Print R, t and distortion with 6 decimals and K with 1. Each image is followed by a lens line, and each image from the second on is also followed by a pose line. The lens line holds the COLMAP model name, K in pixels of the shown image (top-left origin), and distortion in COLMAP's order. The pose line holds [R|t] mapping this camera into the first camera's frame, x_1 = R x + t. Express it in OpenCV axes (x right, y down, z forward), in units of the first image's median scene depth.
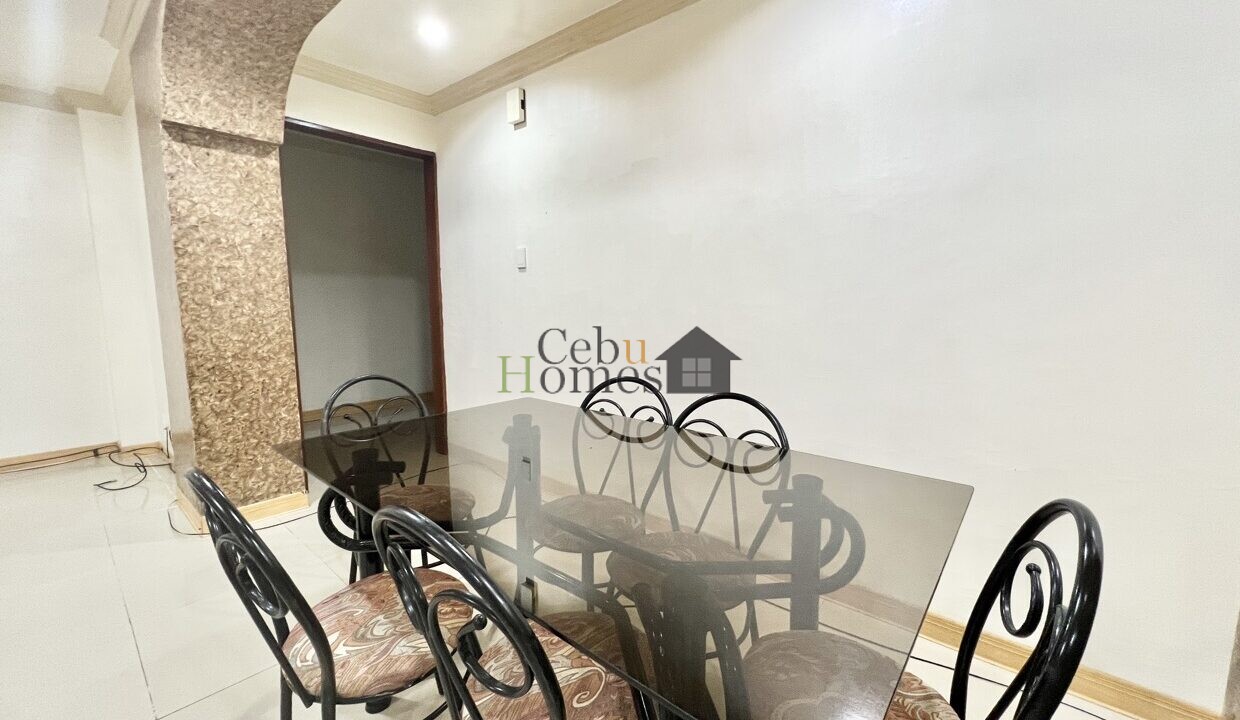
lens RADIAL K [[494.6, 0, 624.3], [0, 494.6, 362.4], [0, 0, 1]] dist [-0.002213, 0.000082]
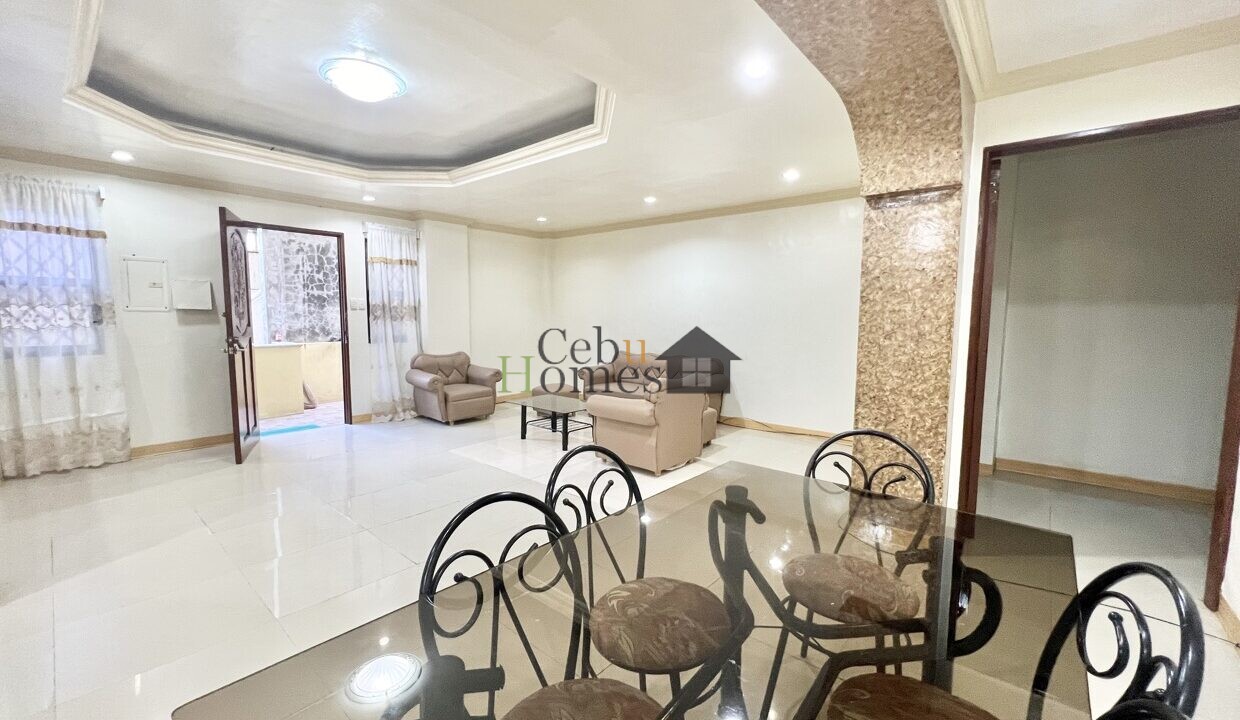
lens RADIAL K [[494.6, 0, 626.9], [0, 494.6, 358.6], [0, 0, 1]] dist [-0.002213, 0.000082]
pose [[0.010569, 0.084361, -0.996379, 0.308908], [-0.141092, 0.986592, 0.082036, -0.092339], [0.989940, 0.139714, 0.022330, 0.391793]]
